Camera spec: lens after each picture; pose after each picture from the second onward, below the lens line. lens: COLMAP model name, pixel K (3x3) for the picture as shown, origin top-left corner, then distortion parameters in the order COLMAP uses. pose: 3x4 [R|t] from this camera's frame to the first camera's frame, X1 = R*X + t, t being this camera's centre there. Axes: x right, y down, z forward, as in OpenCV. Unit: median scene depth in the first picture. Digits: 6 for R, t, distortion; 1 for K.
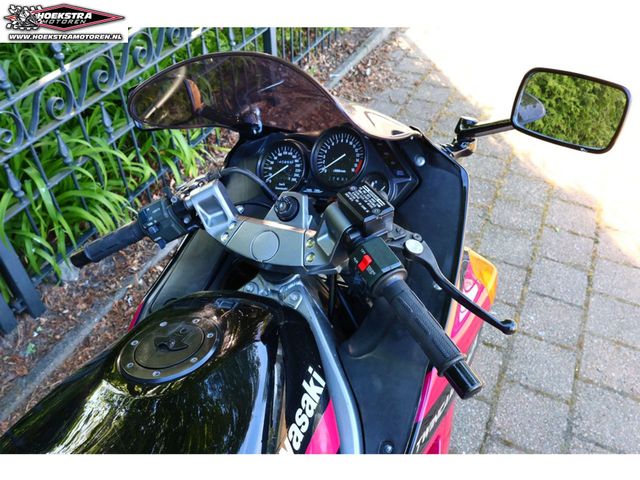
lens RADIAL K [[545.8, 0, 320.0], [0, 545.8, 240.0], [0, 0, 1]] dist [0.010244, 0.007376]
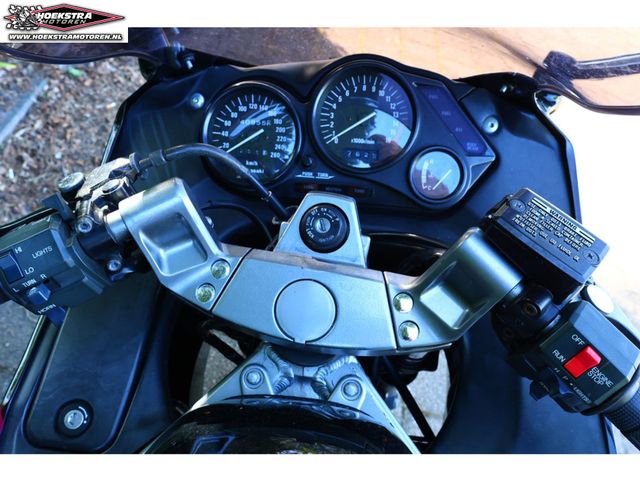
lens RADIAL K [[545.8, 0, 320.0], [0, 545.8, 240.0], [0, 0, 1]] dist [0.010244, 0.007376]
pose [[0.923453, -0.090081, 0.372988, -0.254933], [0.034149, 0.987489, 0.153943, -0.123216], [-0.382189, -0.129422, 0.914976, 0.505330]]
